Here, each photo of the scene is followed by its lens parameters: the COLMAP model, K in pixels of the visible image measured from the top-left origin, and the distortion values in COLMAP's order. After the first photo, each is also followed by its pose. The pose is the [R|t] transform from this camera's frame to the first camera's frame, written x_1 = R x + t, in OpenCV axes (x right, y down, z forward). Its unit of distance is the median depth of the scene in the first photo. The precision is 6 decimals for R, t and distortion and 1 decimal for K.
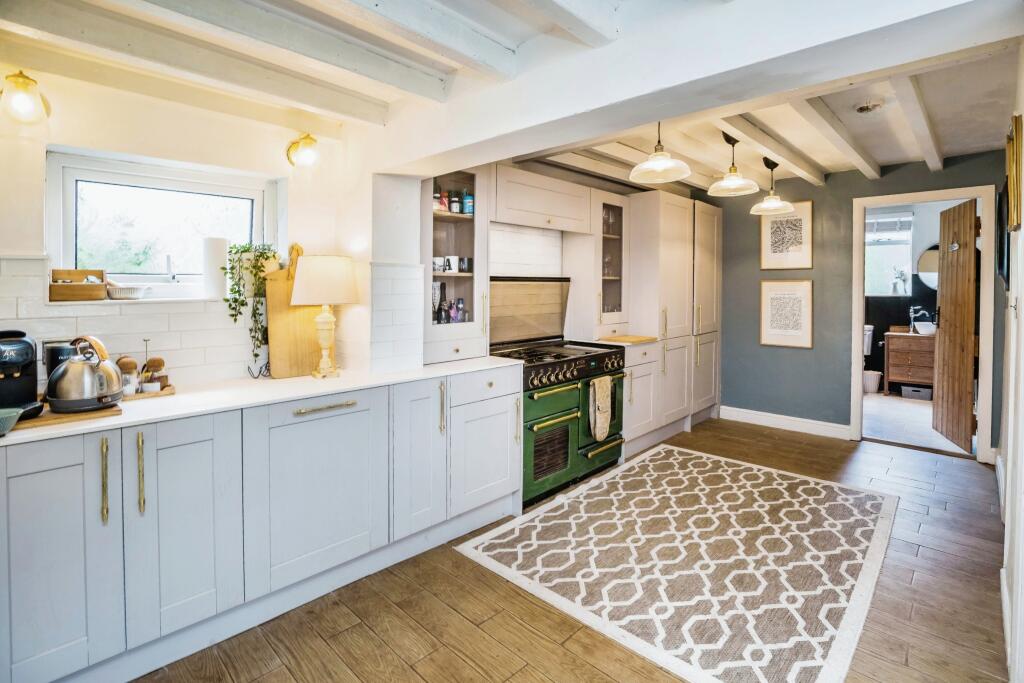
lens RADIAL K [[490.1, 0, 512.2], [0, 490.1, 302.6], [0, 0, 1]] dist [-0.027666, 0.000604]
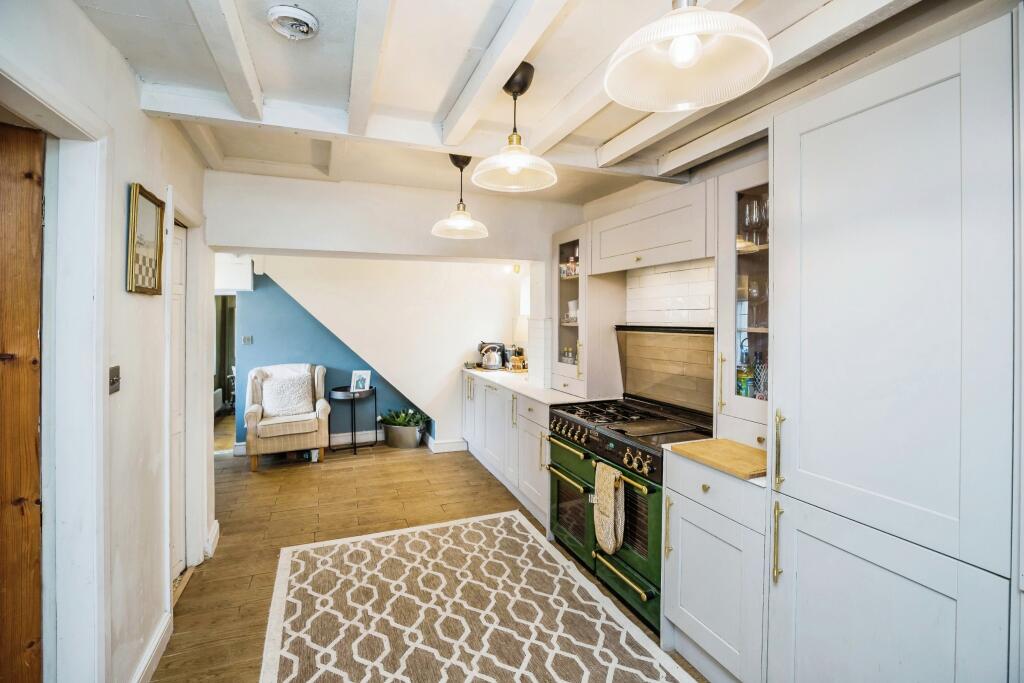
lens RADIAL K [[490.1, 0, 520.2], [0, 490.1, 311.2], [0, 0, 1]] dist [-0.027666, 0.000604]
pose [[-0.413068, -0.006487, -0.910677, 1.453297], [-0.022776, 0.999735, 0.003210, -0.126138], [0.910415, 0.022067, -0.413107, 1.888061]]
